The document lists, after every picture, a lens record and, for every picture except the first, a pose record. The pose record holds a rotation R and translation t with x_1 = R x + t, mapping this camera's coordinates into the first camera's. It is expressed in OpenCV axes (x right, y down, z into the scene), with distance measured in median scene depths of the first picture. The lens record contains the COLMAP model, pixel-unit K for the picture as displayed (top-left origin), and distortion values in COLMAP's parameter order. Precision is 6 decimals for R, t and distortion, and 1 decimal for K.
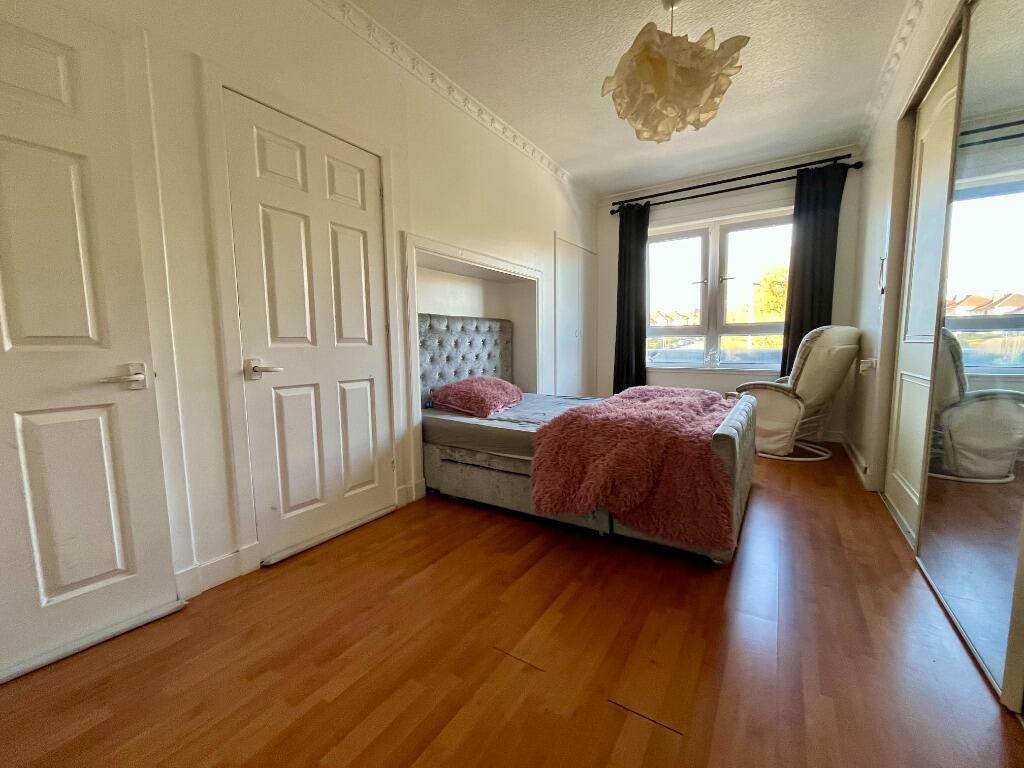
lens RADIAL K [[412.6, 0, 508.5], [0, 412.6, 386.5], [0, 0, 1]] dist [0.000561, -0.000234]
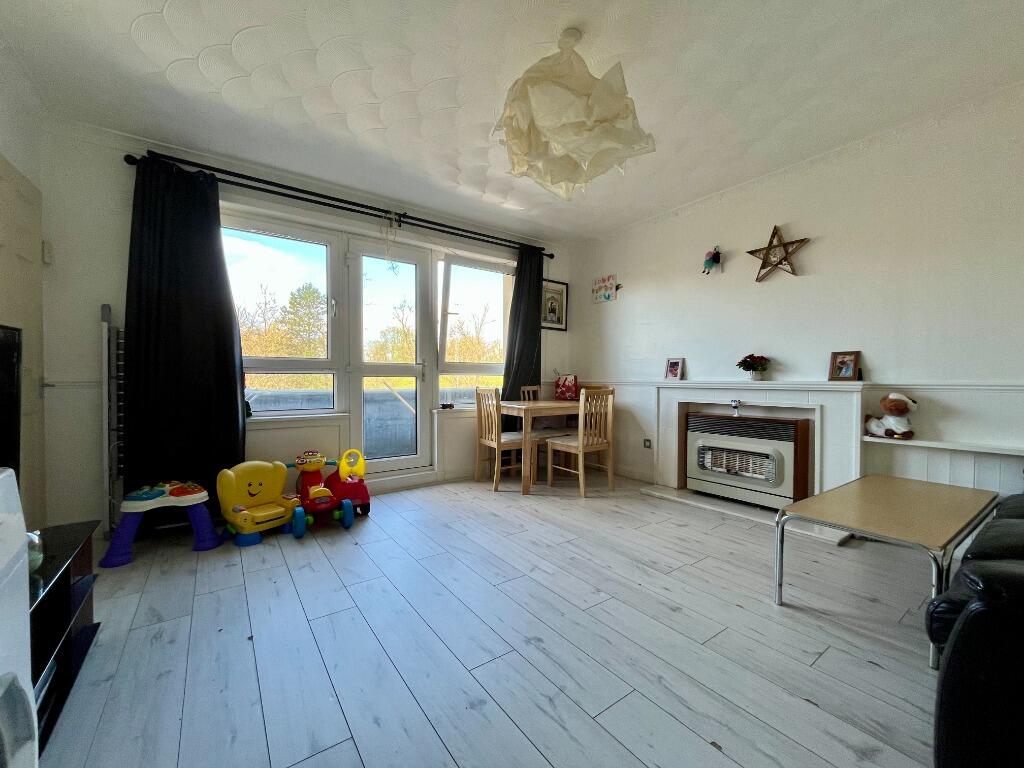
lens RADIAL K [[412.6, 0, 508.5], [0, 412.6, 386.5], [0, 0, 1]] dist [0.000561, -0.000234]
pose [[0.114058, -0.004563, 0.993464, -0.368597], [0.095929, 0.995367, -0.006441, -0.061397], [-0.988832, 0.096036, 0.113967, 0.609265]]
